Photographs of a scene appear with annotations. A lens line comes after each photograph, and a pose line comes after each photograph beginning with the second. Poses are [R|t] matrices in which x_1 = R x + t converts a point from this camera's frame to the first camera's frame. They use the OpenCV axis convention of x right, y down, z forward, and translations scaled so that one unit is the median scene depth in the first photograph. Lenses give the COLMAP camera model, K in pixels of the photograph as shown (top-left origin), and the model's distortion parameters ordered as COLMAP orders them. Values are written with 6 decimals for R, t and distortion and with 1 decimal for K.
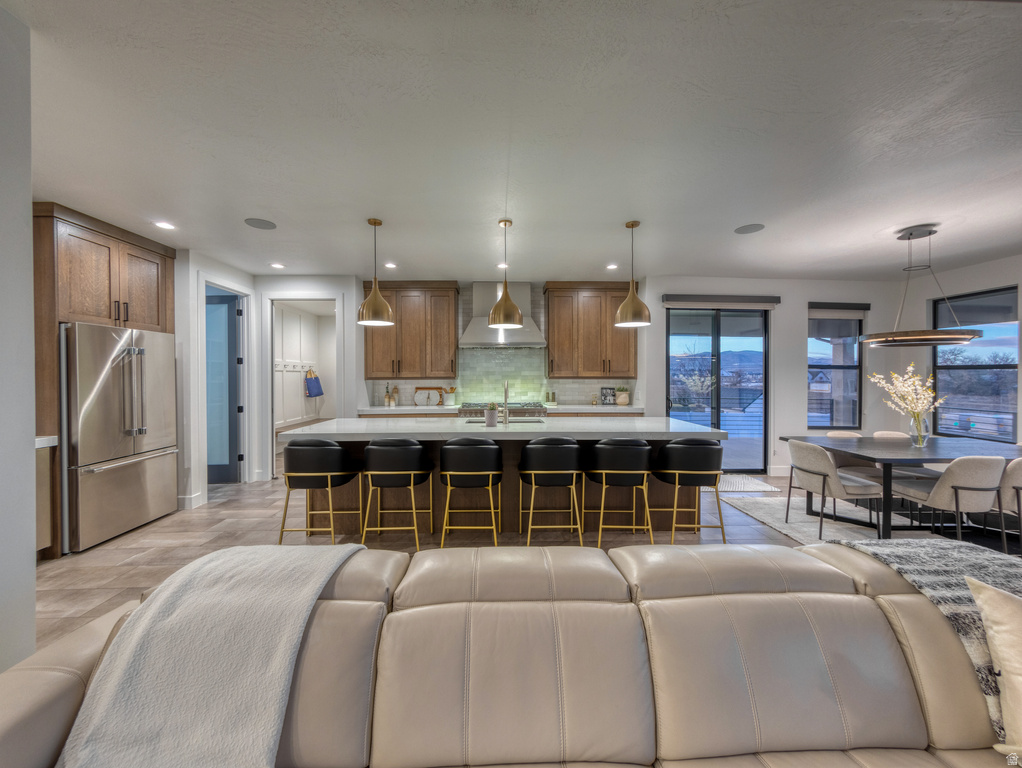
lens RADIAL K [[379.8, 0, 505.4], [0, 379.8, 375.9], [0, 0, 1]] dist [-0.001831, -0.000666]
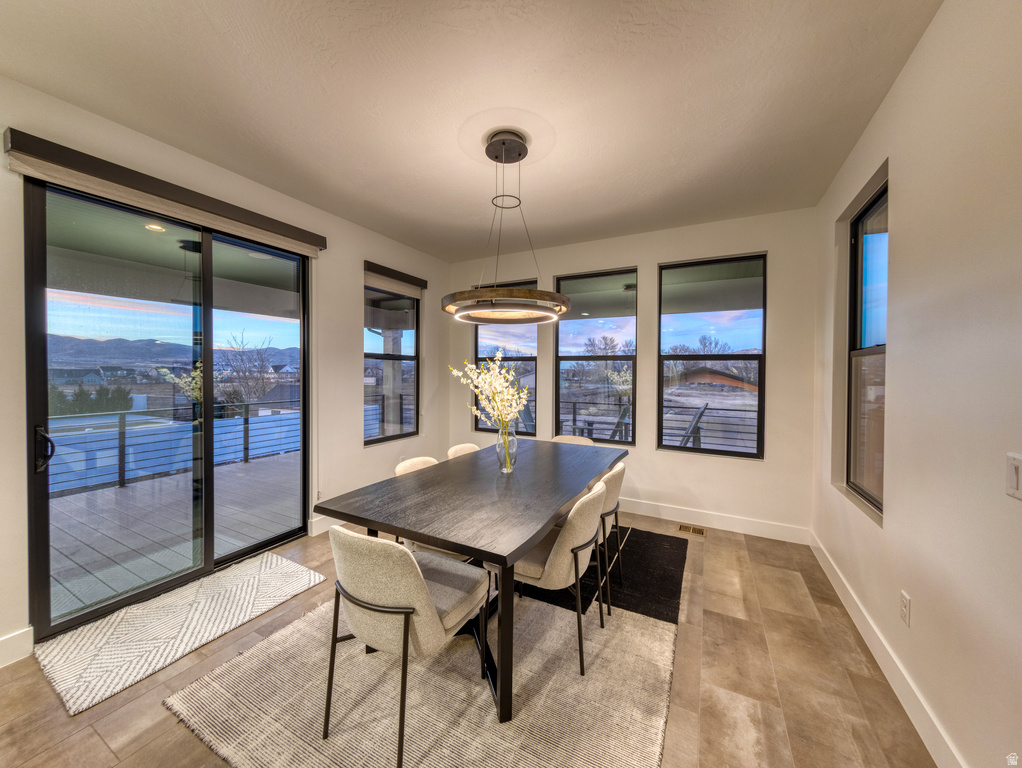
lens RADIAL K [[379.8, 0, 506.6], [0, 379.8, 373.9], [0, 0, 1]] dist [-0.001831, -0.000666]
pose [[0.504890, -0.007716, 0.863149, 0.328168], [0.000343, 0.999962, 0.008738, 0.004718], [-0.863184, -0.004116, 0.504873, 0.421311]]
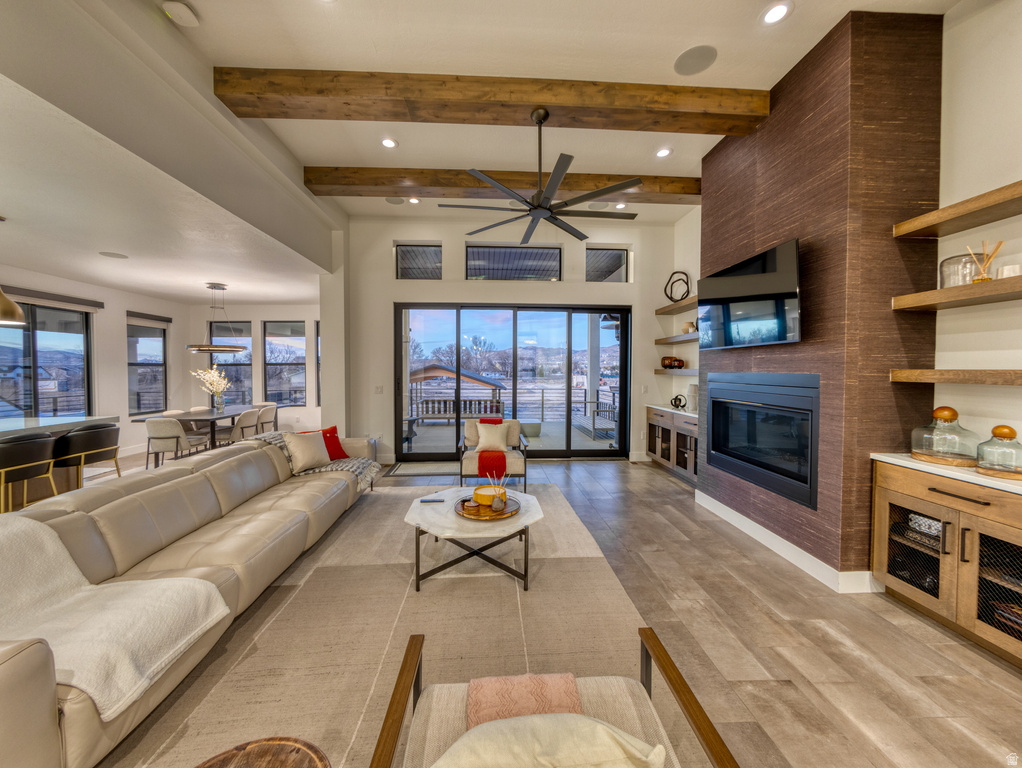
lens RADIAL K [[379.8, 0, 505.0], [0, 379.8, 369.2], [0, 0, 1]] dist [-0.001831, -0.000666]
pose [[-0.011303, -0.010008, 0.999886, -0.398973], [0.018974, 0.999768, 0.010221, 0.000428], [-0.999756, 0.019087, -0.011110, -0.169927]]
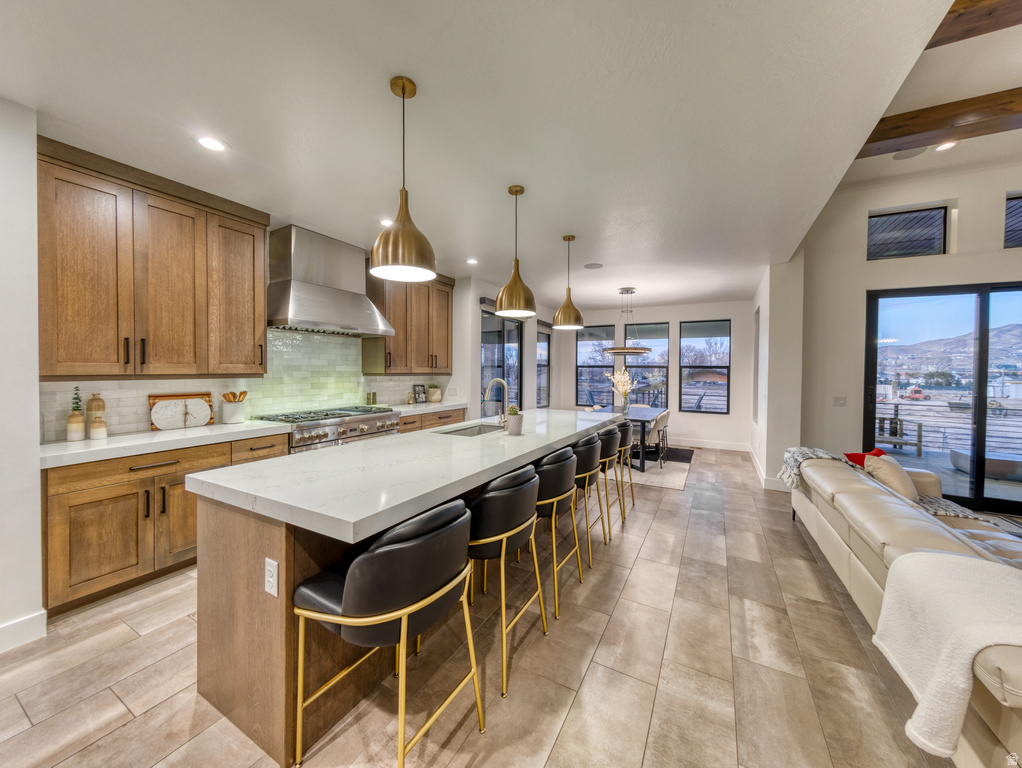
lens RADIAL K [[379.8, 0, 508.8], [0, 379.8, 379.4], [0, 0, 1]] dist [-0.001831, -0.000666]
pose [[0.506514, -0.017239, 0.862060, -0.451473], [-0.001569, 0.999780, 0.020915, -0.001640], [-0.862231, -0.011946, 0.506375, 0.367078]]
